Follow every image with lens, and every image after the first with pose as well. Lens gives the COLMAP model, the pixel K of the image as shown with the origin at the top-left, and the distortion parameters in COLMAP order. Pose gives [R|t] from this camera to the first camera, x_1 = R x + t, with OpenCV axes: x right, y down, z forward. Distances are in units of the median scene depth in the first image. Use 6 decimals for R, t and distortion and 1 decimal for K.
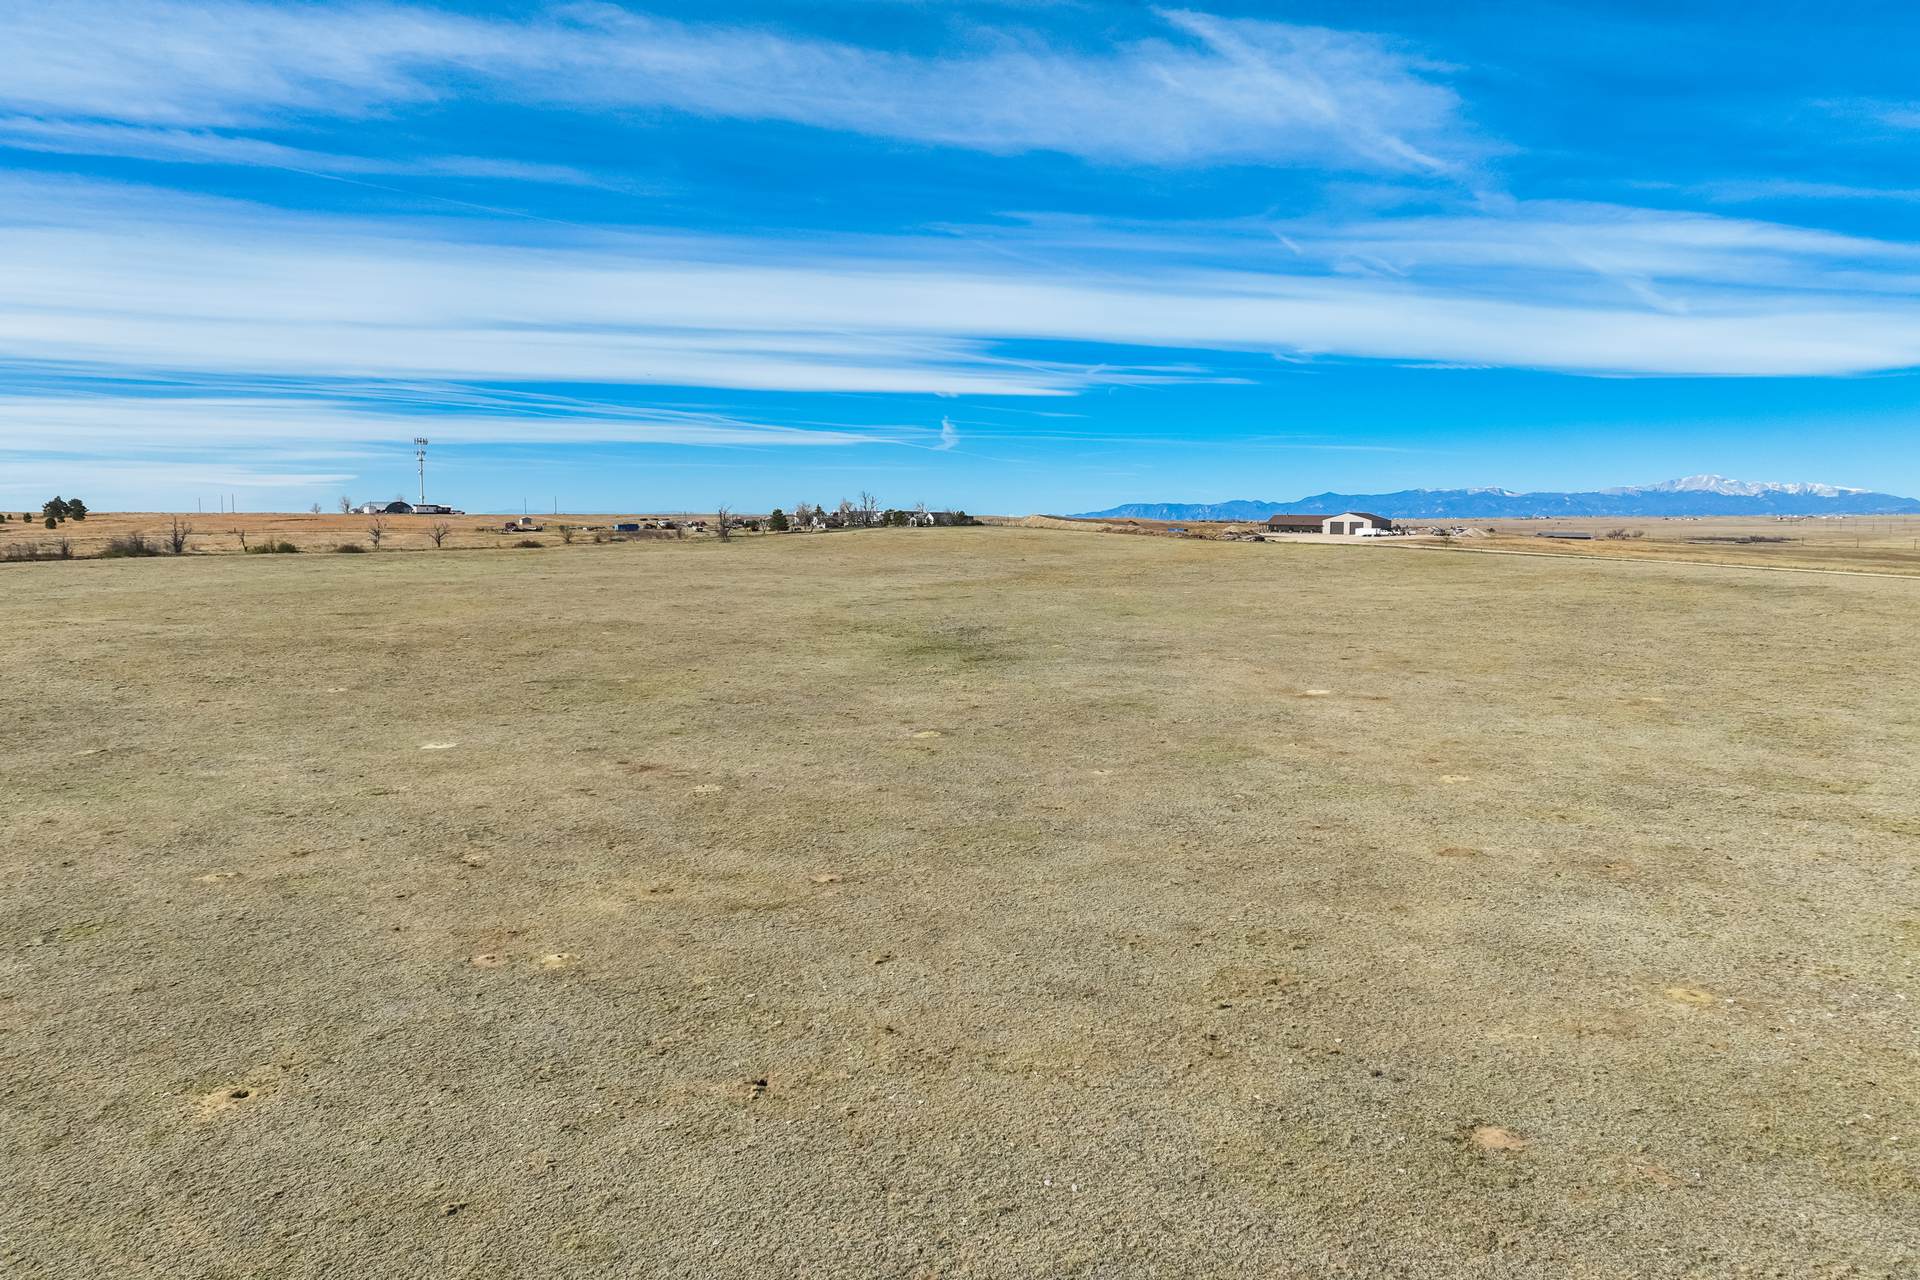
lens RADIAL K [[1313.4, 0, 960.0], [0, 1313.4, 640.0], [0, 0, 1]] dist [-0.001826, 0.014926]
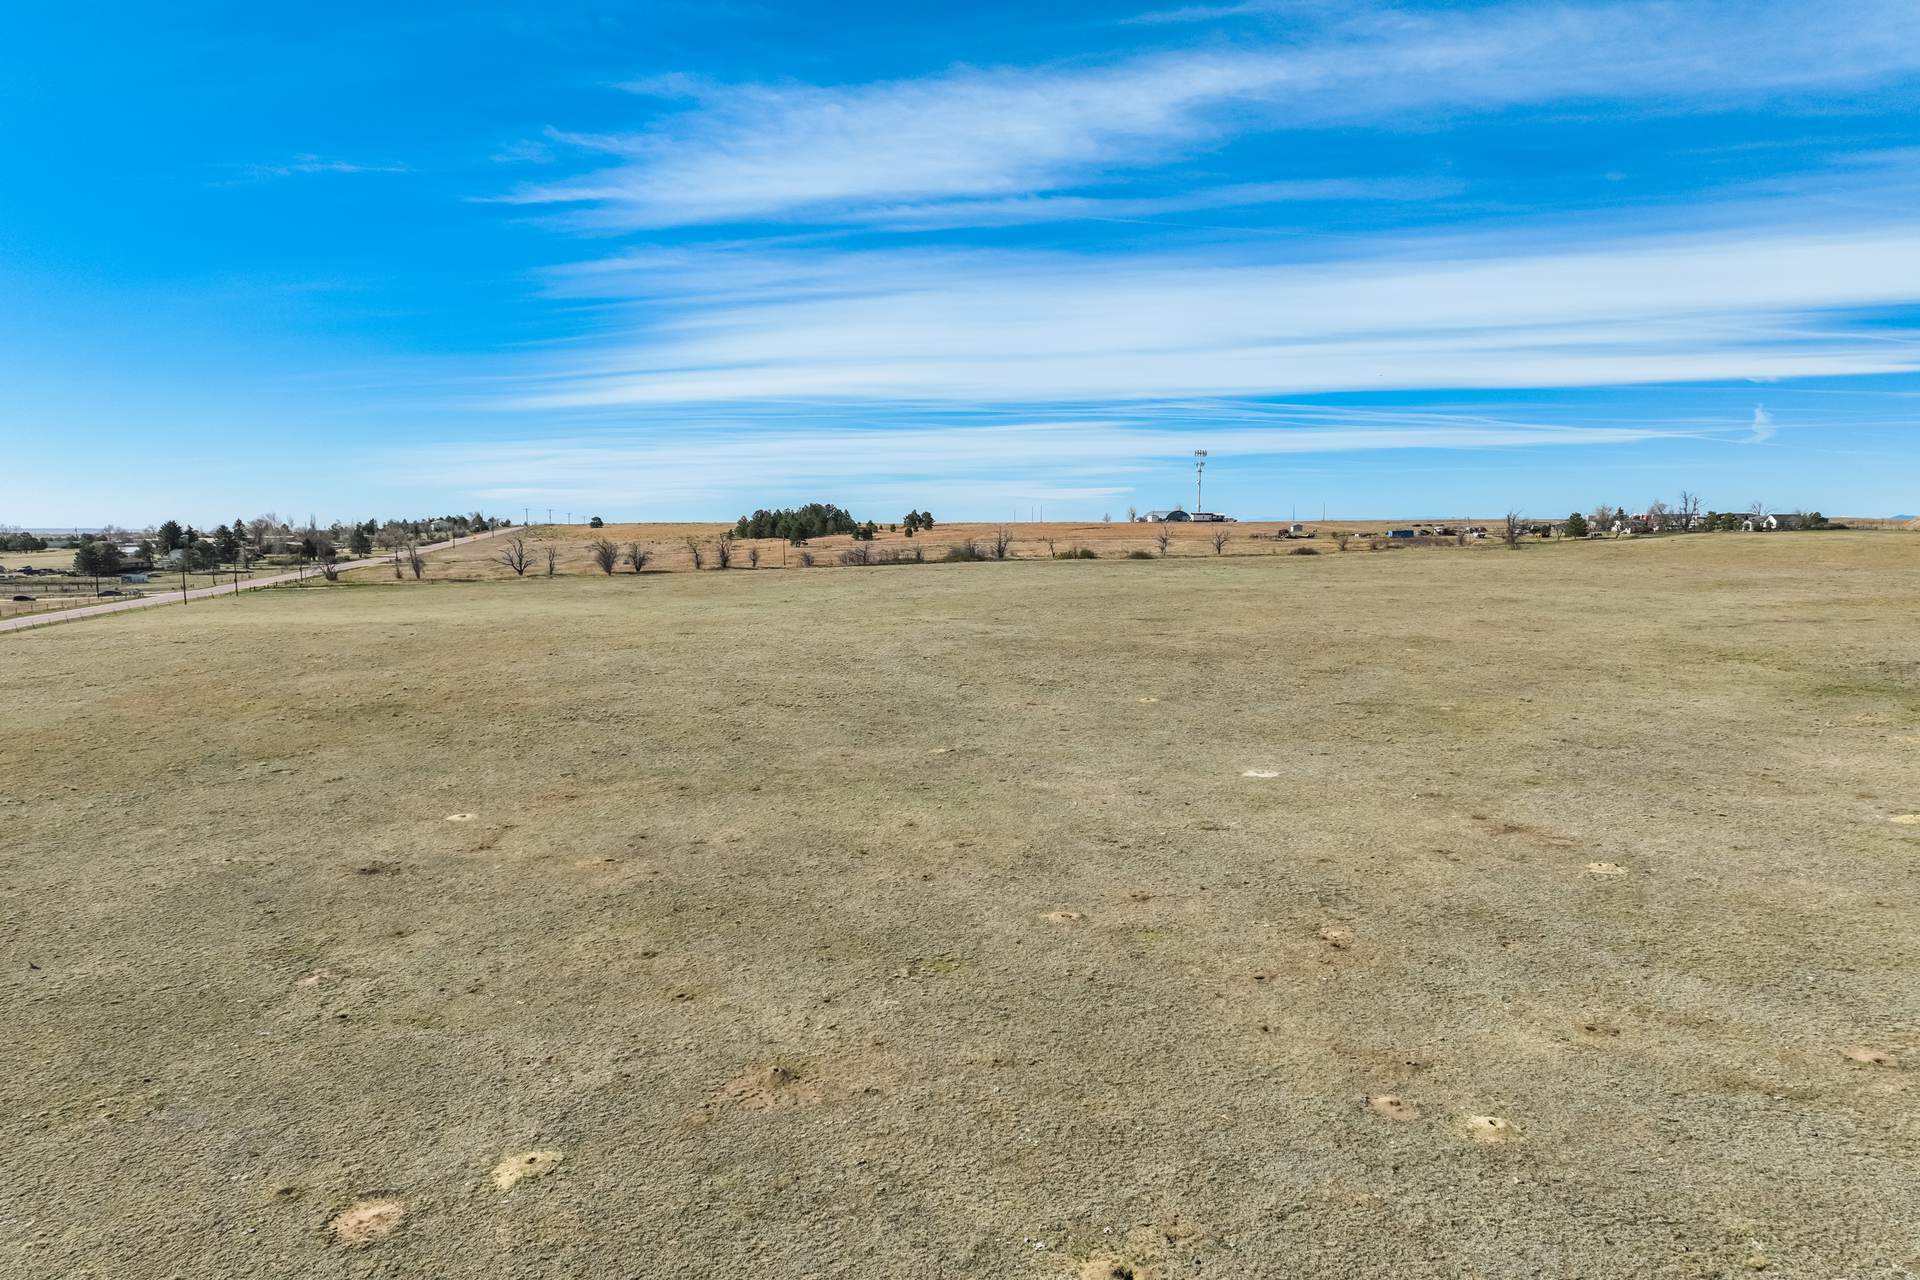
lens RADIAL K [[1313.4, 0, 960.0], [0, 1313.4, 640.0], [0, 0, 1]] dist [-0.001826, 0.014926]
pose [[0.846301, 0.039071, -0.531270, -0.045260], [-0.041776, 0.999103, 0.006929, -0.004871], [0.531064, 0.016330, 0.847174, 0.056652]]
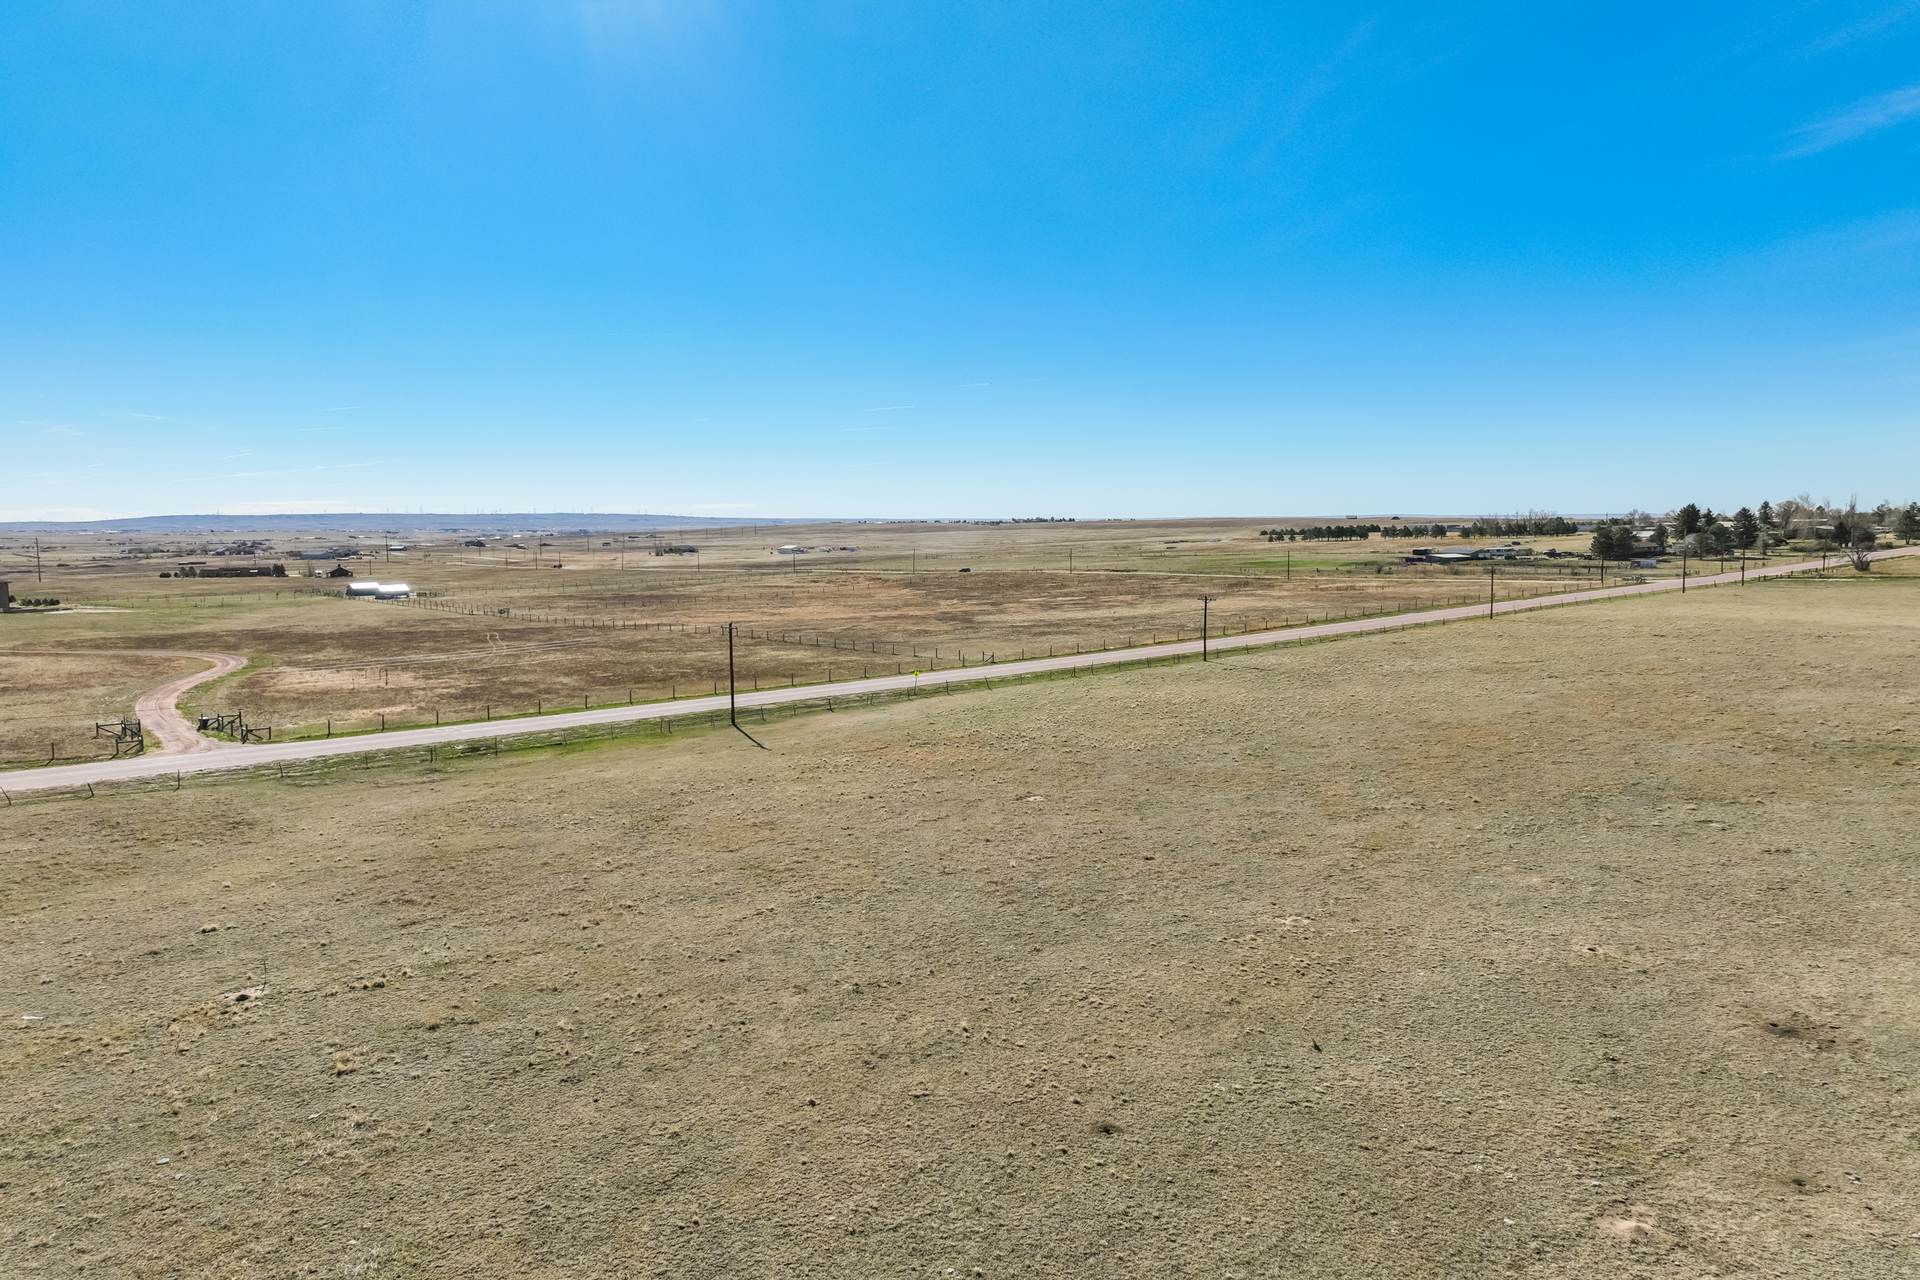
lens RADIAL K [[1313.4, 0, 960.0], [0, 1313.4, 640.0], [0, 0, 1]] dist [-0.001826, 0.014926]
pose [[-0.047050, 0.085729, -0.995207, -0.123483], [-0.079293, 0.992846, 0.089274, -0.010204], [0.995740, 0.083113, -0.039915, 0.123490]]
